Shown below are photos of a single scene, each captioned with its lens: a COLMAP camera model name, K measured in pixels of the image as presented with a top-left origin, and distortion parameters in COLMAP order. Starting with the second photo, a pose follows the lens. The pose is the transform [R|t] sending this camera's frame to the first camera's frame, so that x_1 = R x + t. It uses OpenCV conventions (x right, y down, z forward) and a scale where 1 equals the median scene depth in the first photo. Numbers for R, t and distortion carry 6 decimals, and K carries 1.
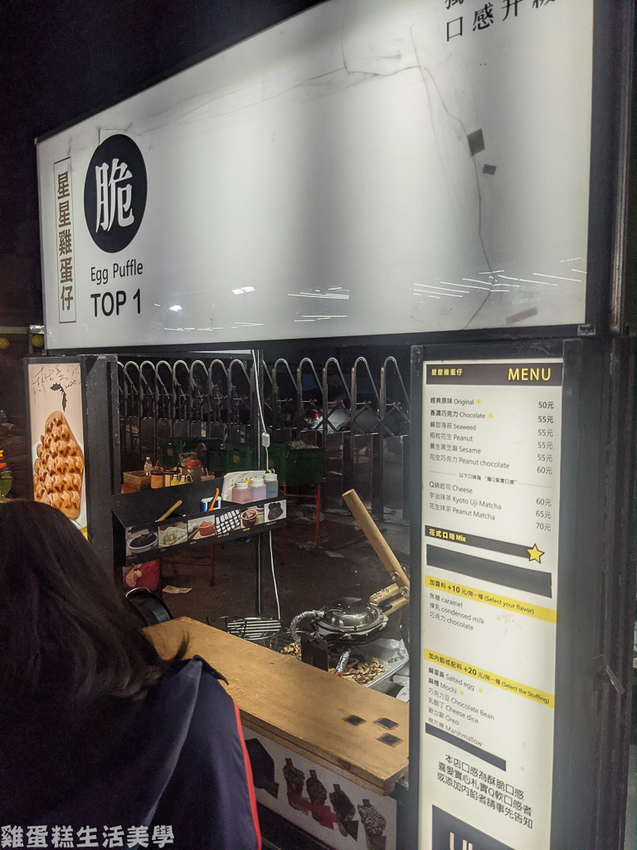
lens RADIAL K [[680.8, 0, 317.2], [0, 680.8, 423.9], [0, 0, 1]] dist [0.035842, -0.070476]
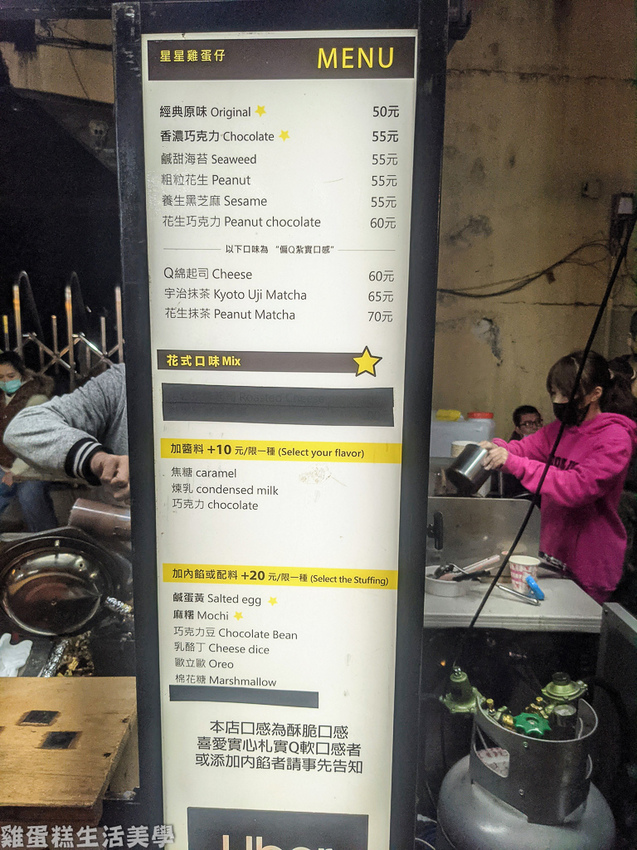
lens RADIAL K [[680.8, 0, 315.4], [0, 680.8, 422.7], [0, 0, 1]] dist [0.035842, -0.070476]
pose [[0.730709, -0.106157, 0.674384, -0.137701], [0.049395, 0.993468, 0.102864, 0.163571], [-0.680899, -0.041852, 0.731180, 0.518855]]
